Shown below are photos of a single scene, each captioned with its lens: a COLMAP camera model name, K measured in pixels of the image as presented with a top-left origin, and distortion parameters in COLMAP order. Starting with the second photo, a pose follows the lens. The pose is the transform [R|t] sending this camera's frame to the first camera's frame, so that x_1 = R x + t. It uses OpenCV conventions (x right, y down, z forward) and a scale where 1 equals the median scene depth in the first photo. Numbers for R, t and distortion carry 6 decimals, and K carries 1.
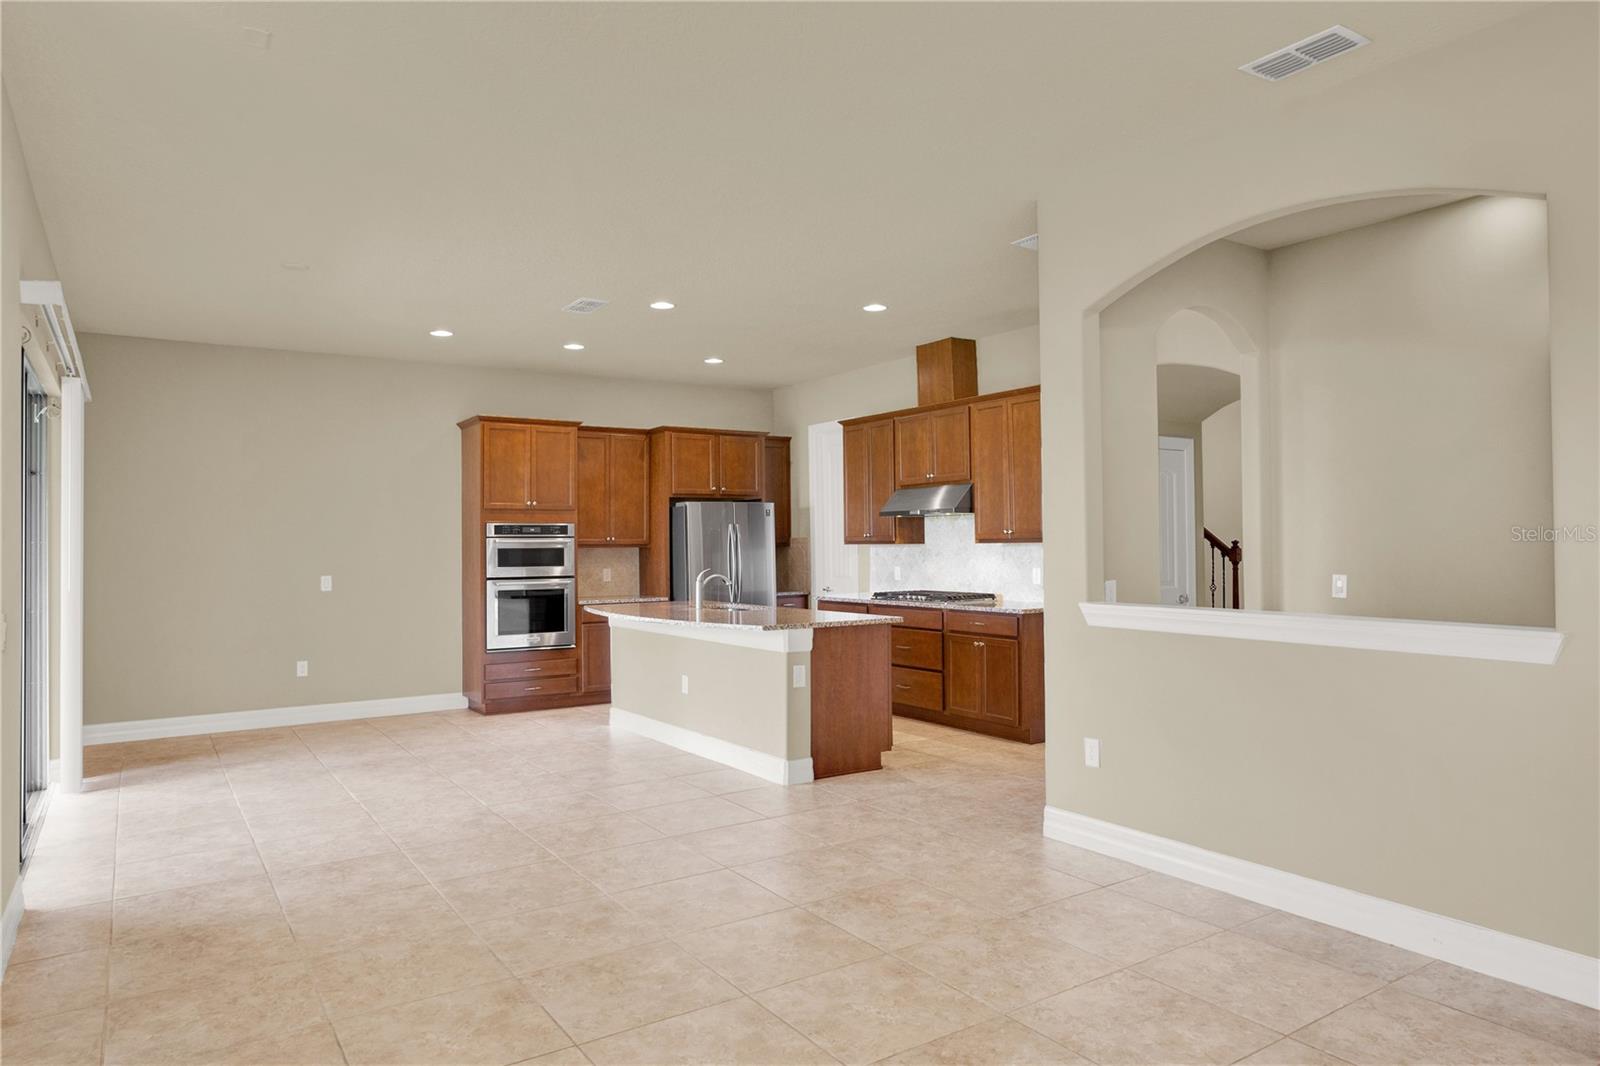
lens RADIAL K [[1012.6, 0, 830.1], [0, 1012.6, 523.7], [0, 0, 1]] dist [-0.016505, 0.017094]
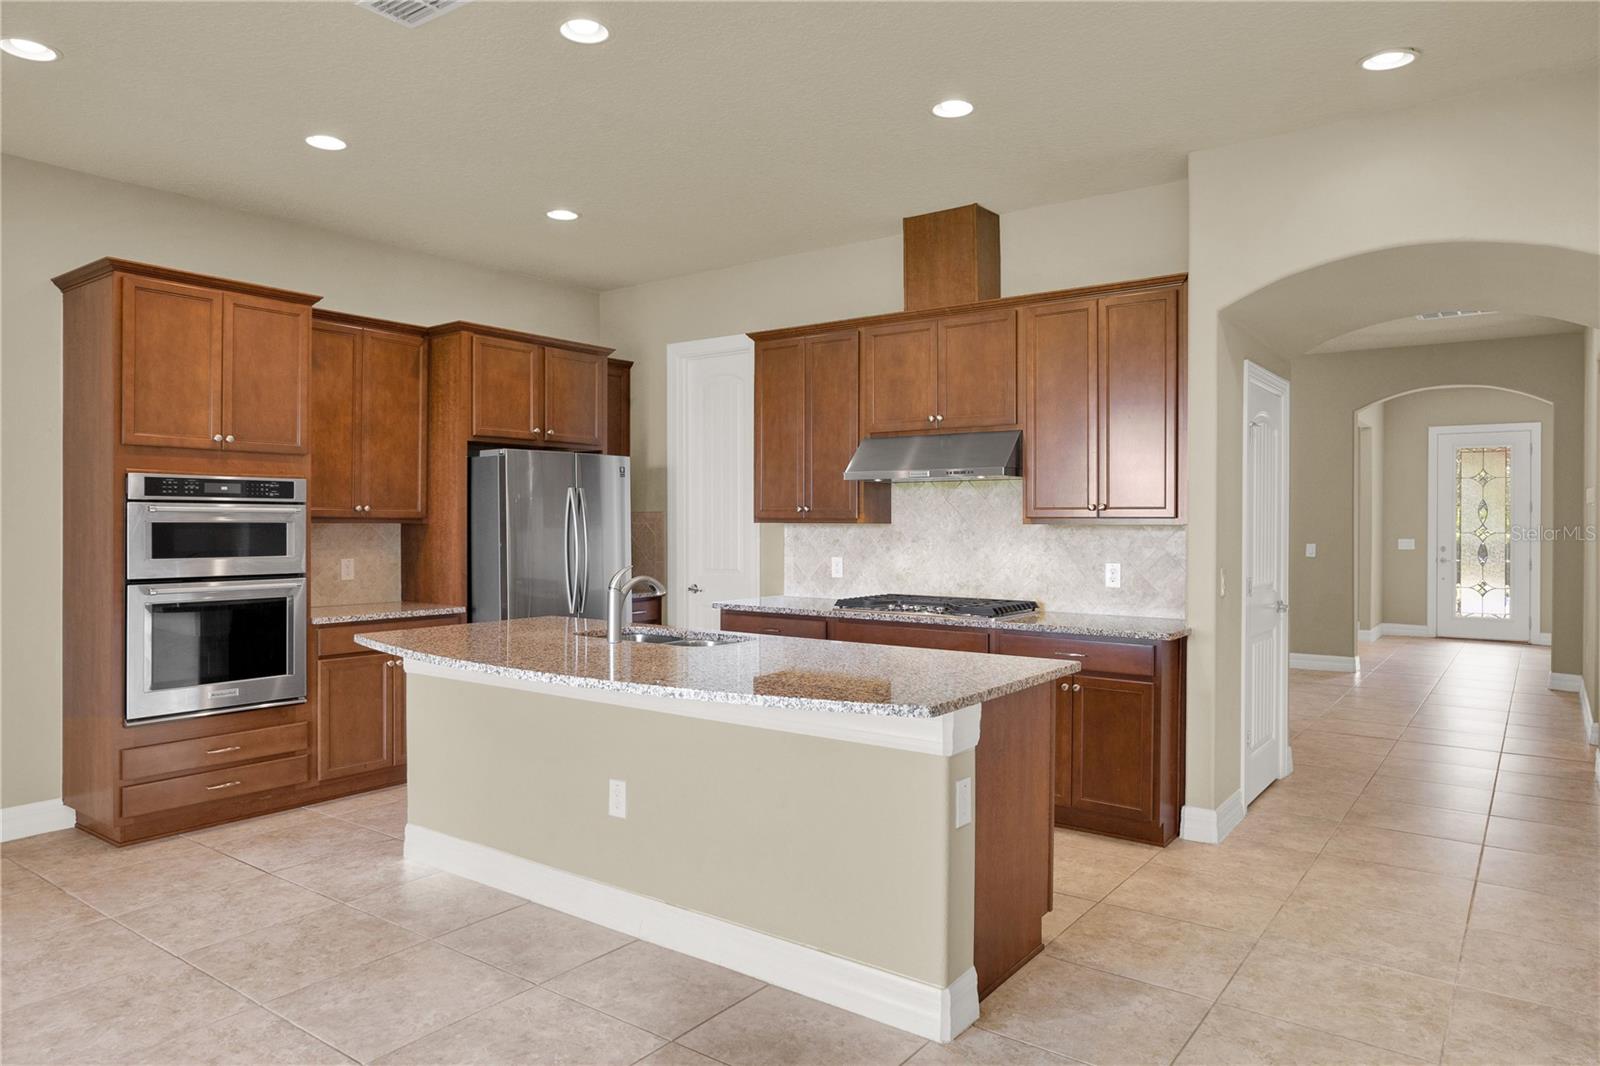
lens RADIAL K [[1012.6, 0, 814.5], [0, 1012.6, 521.8], [0, 0, 1]] dist [-0.016505, 0.017094]
pose [[0.946179, 0.013032, 0.323381, -0.174185], [-0.019385, 0.999677, 0.016432, 0.009003], [-0.323063, -0.021817, 0.946126, 0.401466]]
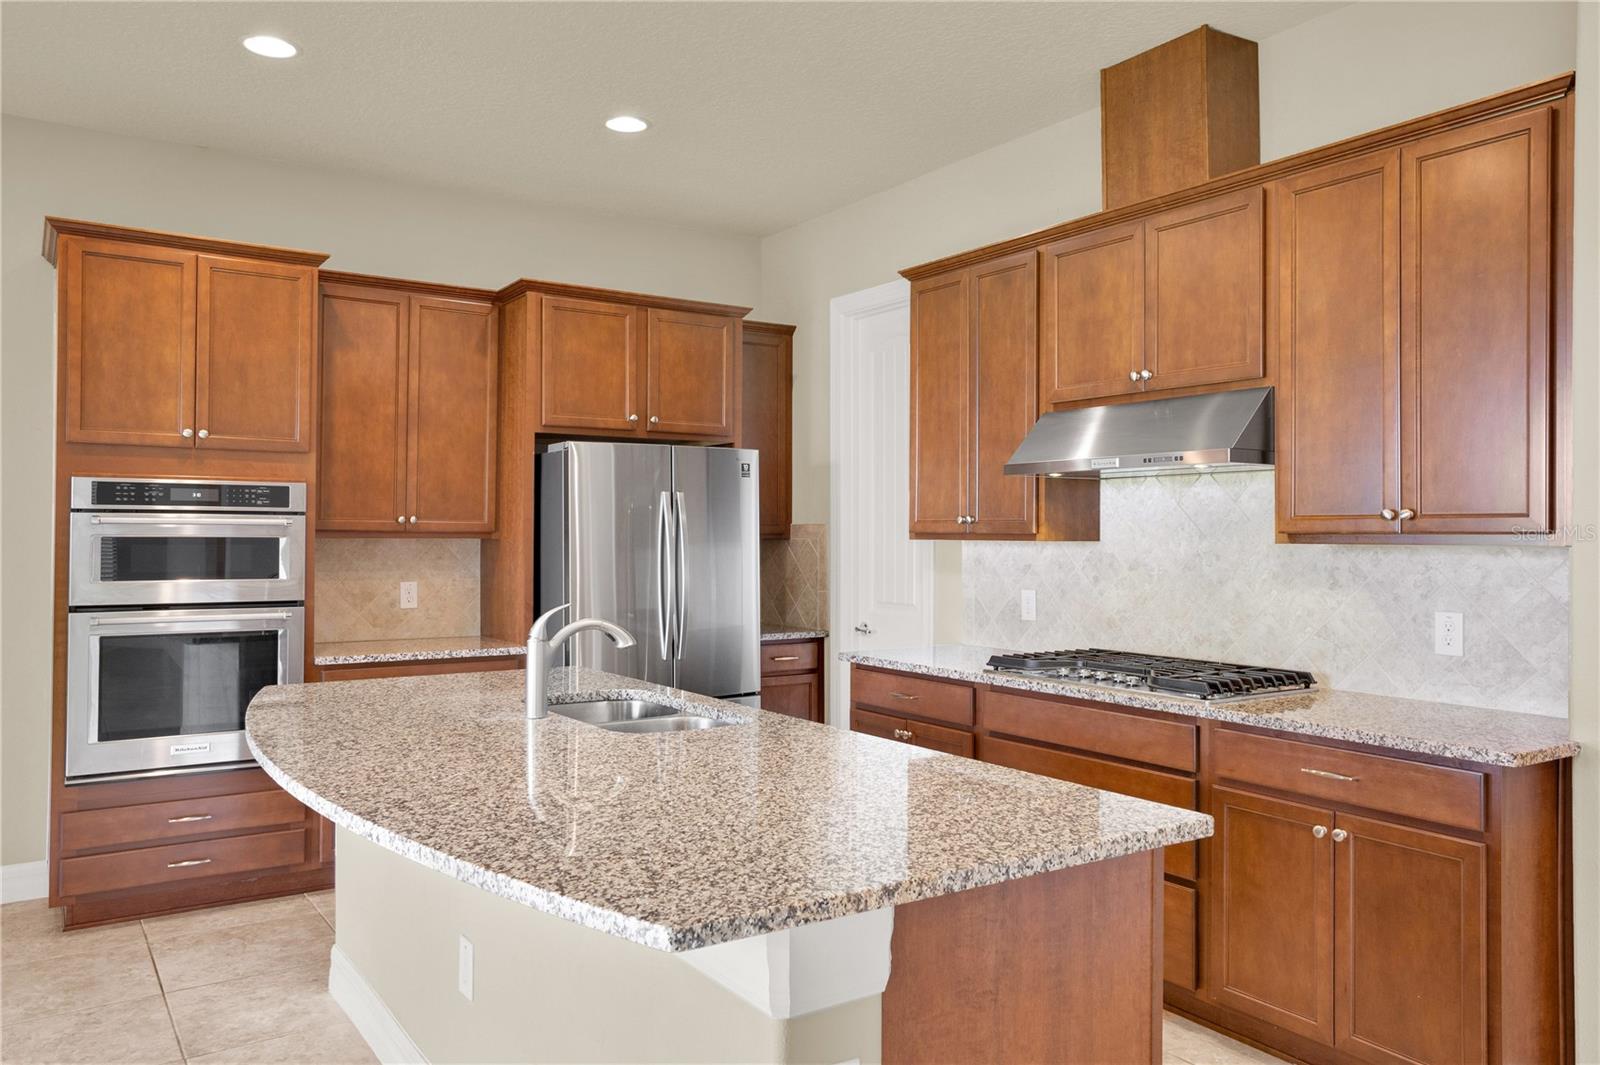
lens RADIAL K [[1173.7, 0, 811.6], [0, 1173.7, 523.0], [0, 0, 1]] dist [-0.002208, 0.033406]
pose [[0.999732, 0.015535, -0.017148, -0.023128], [-0.015349, 0.999823, 0.010915, 0.008598], [0.017315, -0.010649, 0.999793, 0.507952]]
